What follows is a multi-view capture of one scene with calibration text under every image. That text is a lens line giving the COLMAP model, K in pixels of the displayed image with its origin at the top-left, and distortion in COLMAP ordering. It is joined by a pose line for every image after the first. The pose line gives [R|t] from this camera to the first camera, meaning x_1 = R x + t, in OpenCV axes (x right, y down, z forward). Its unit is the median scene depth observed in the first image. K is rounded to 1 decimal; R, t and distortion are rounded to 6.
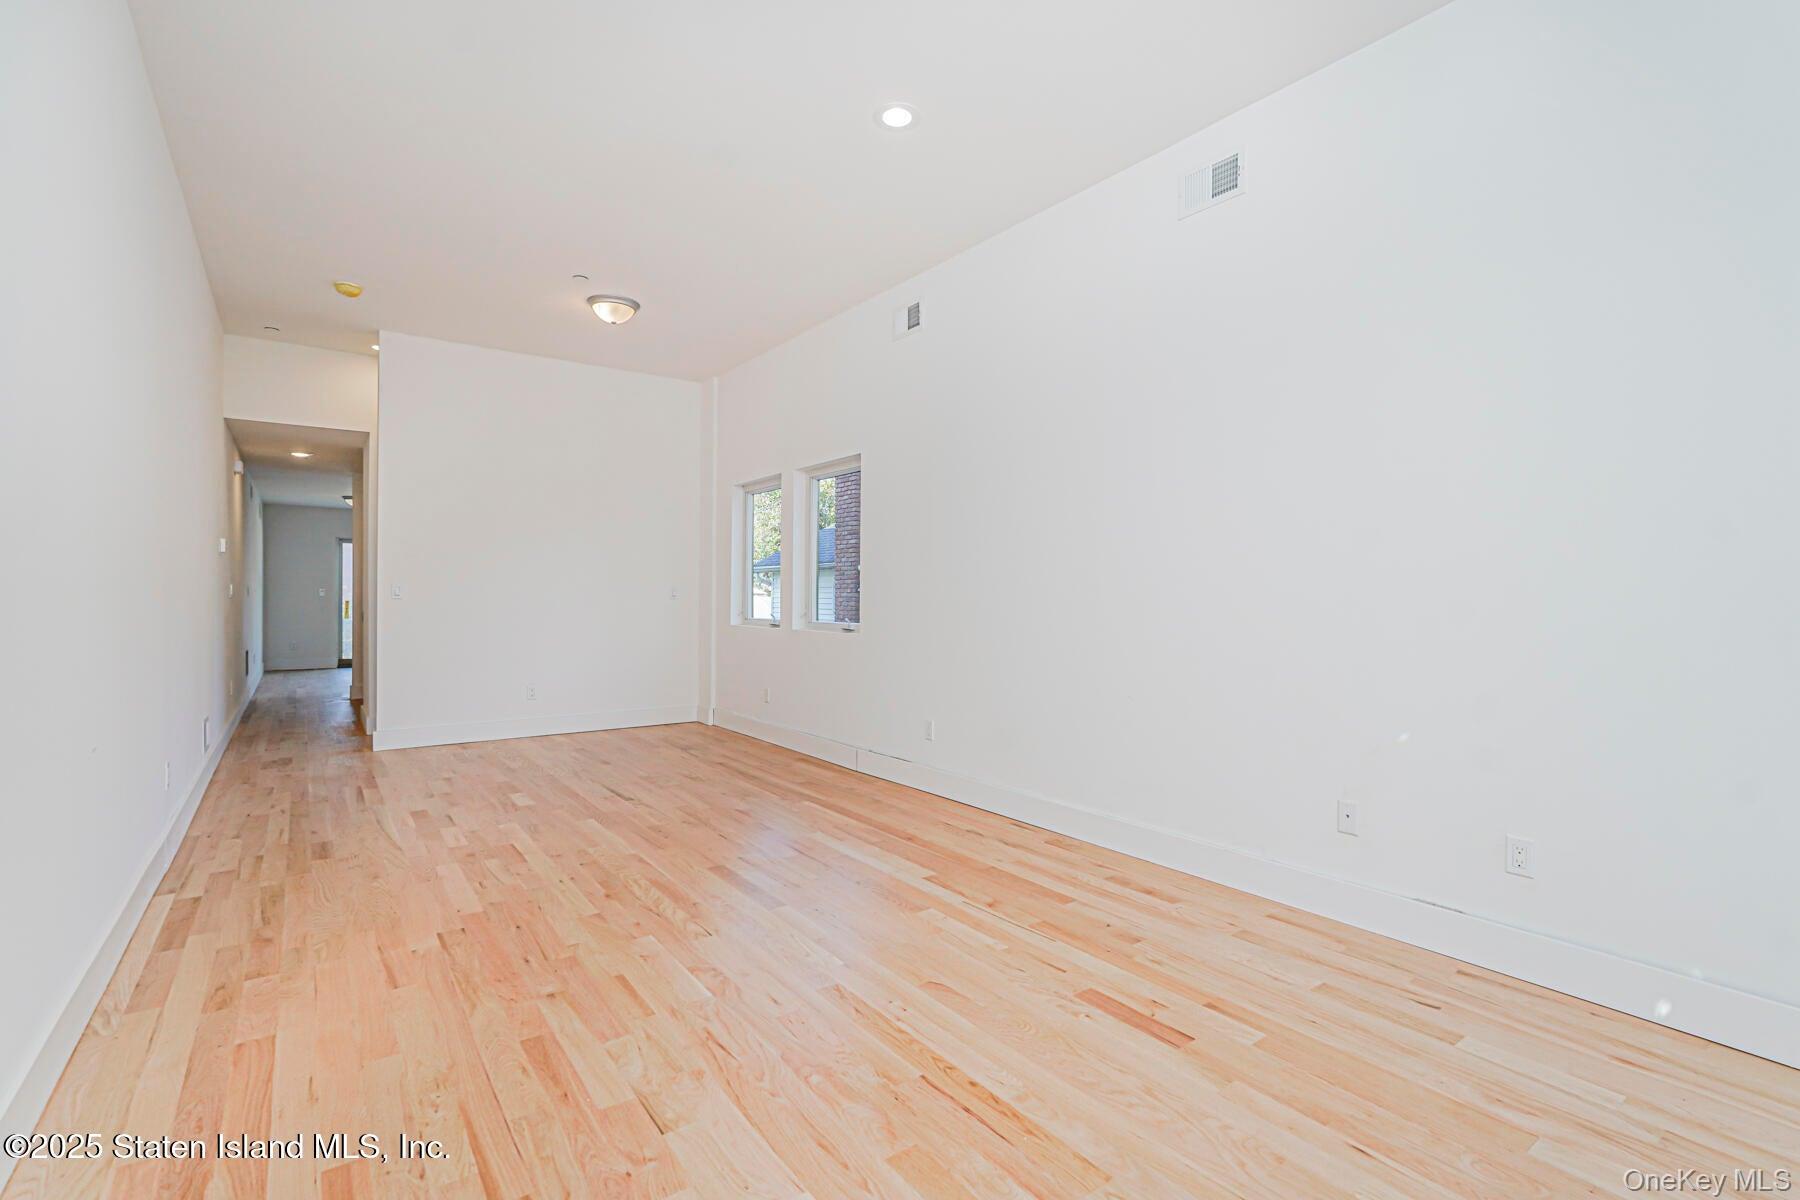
lens RADIAL K [[818.7, 0, 904.2], [0, 818.7, 600.6], [0, 0, 1]] dist [-0.011302, 0.006441]
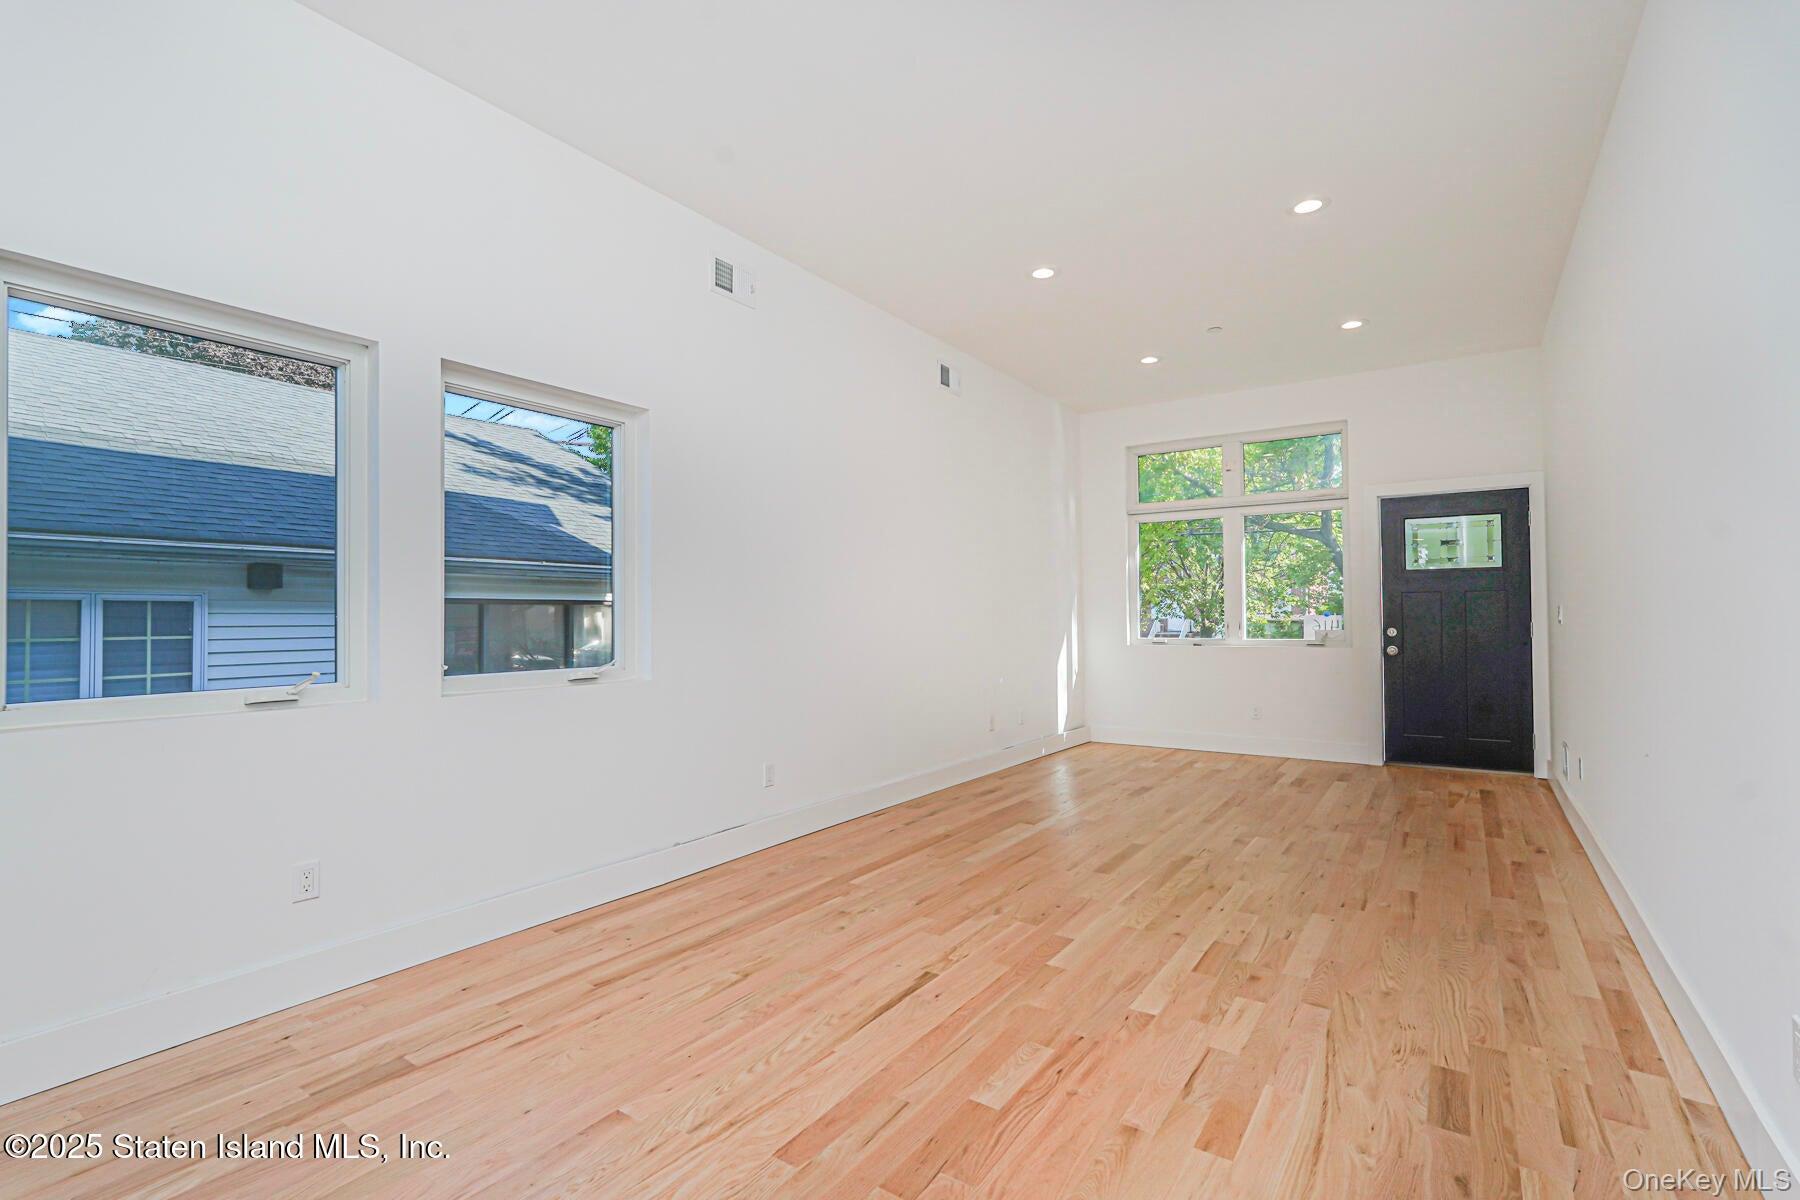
lens RADIAL K [[818.7, 0, 899.8], [0, 818.7, 595.4], [0, 0, 1]] dist [-0.011302, 0.006441]
pose [[-0.326134, 0.021734, 0.945074, -1.170054], [0.005307, 0.999762, -0.021160, -0.019345], [-0.945309, -0.001885, -0.326172, 1.599375]]
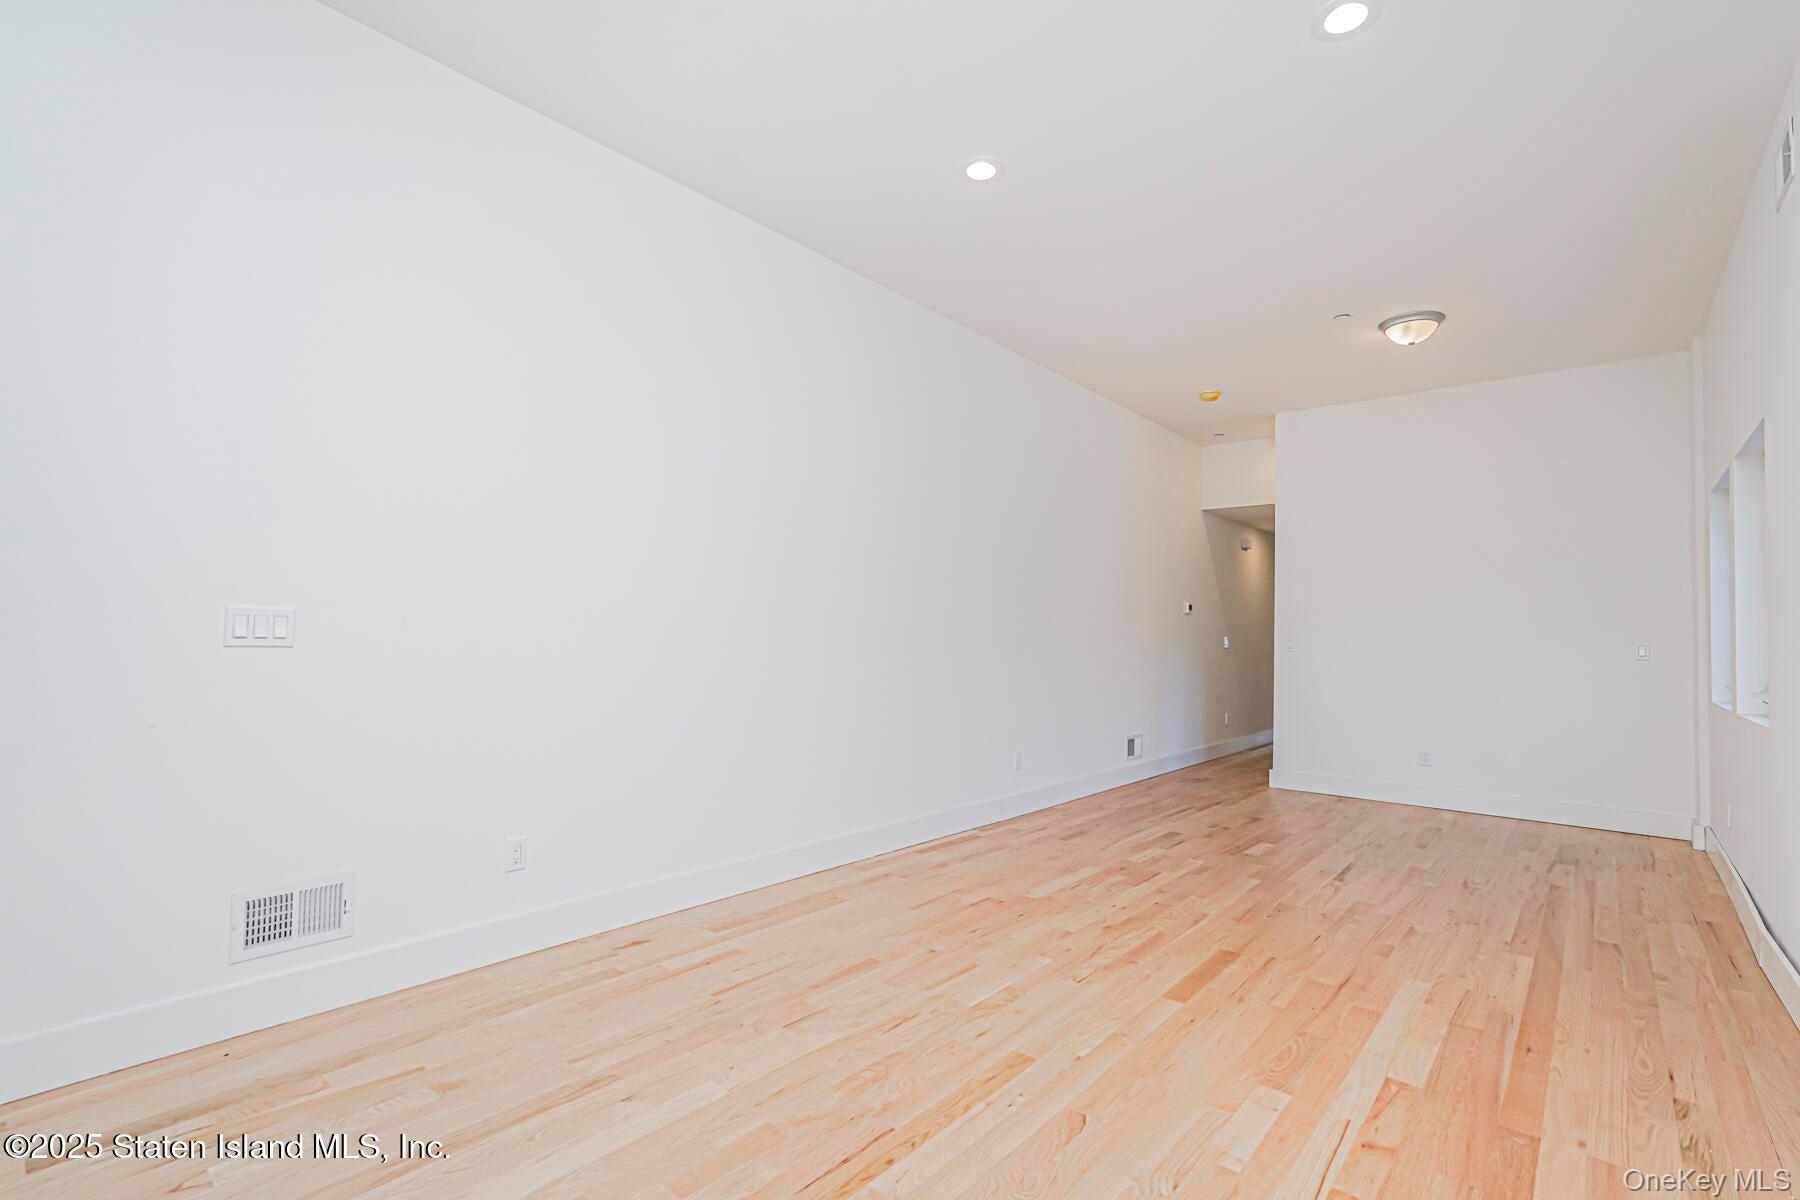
lens RADIAL K [[818.7, 0, 899.4], [0, 818.7, 590.9], [0, 0, 1]] dist [-0.011302, 0.006441]
pose [[0.218785, -0.052637, -0.974352, 0.585288], [-0.022450, 0.998008, -0.058956, -0.011097], [0.975515, 0.034773, 0.217167, 0.432531]]
